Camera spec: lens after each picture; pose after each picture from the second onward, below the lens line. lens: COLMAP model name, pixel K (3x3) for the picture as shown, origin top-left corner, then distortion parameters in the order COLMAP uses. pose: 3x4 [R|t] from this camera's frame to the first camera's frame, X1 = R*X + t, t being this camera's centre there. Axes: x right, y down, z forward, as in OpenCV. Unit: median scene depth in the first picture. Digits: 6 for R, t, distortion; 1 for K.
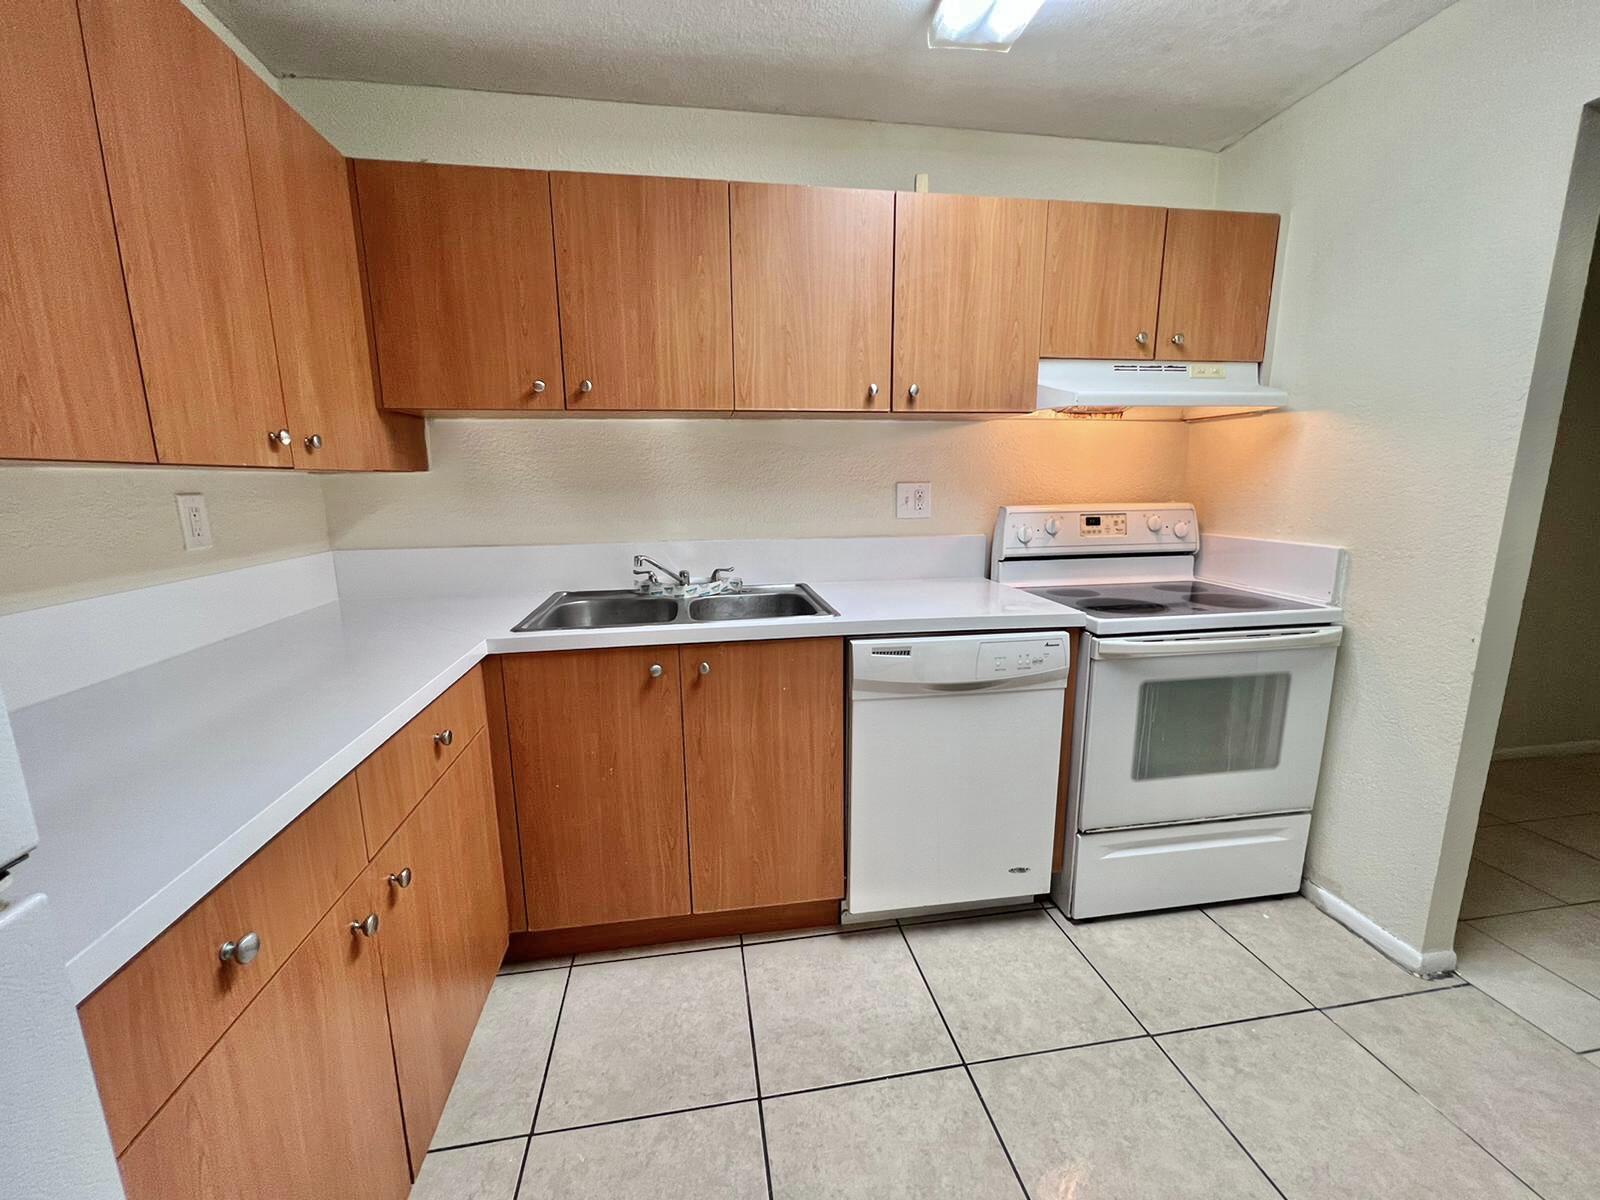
lens RADIAL K [[642.4, 0, 796.5], [0, 642.4, 597.5], [0, 0, 1]] dist [0.000684, -0.000057]
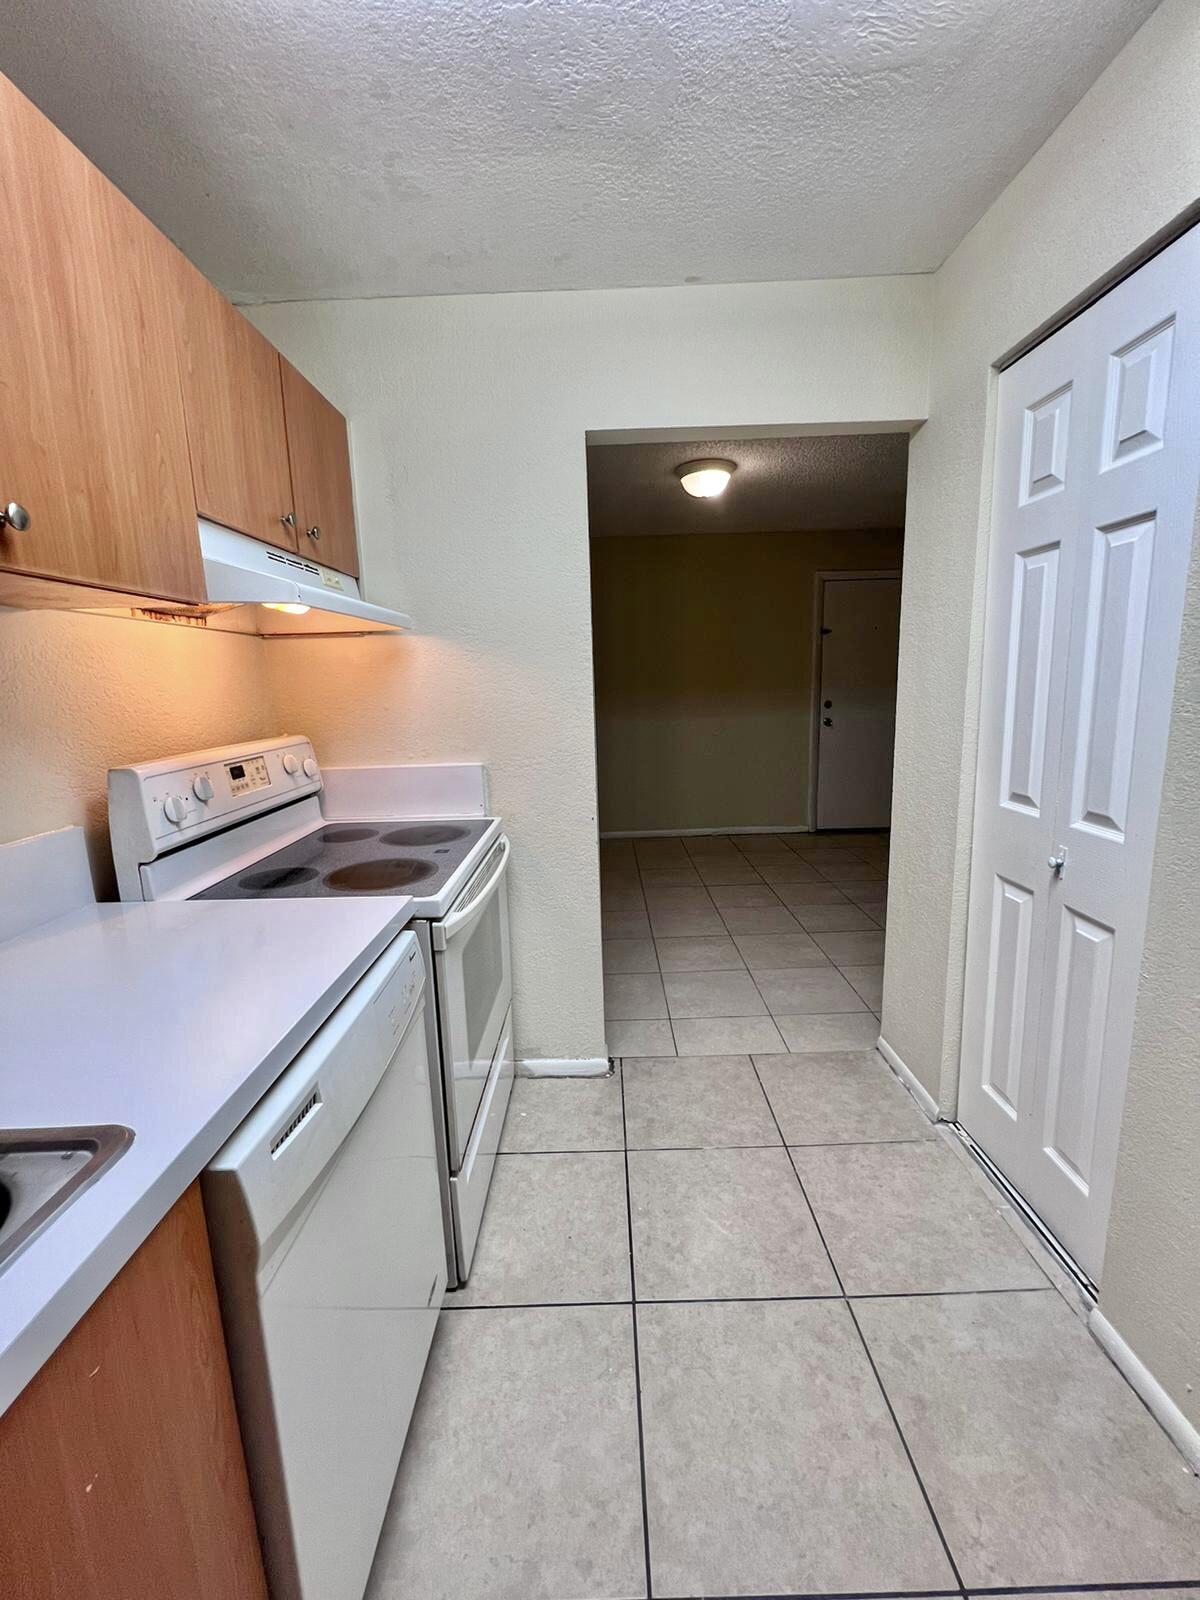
lens RADIAL K [[642.4, 0, 598.3], [0, 642.4, 797.2], [0, 0, 1]] dist [0.000684, -0.000057]
pose [[0.161188, -0.175163, 0.971255, -0.172930], [0.205680, 0.968477, 0.140527, -0.123891], [-0.965253, 0.177117, 0.192135, 0.560318]]
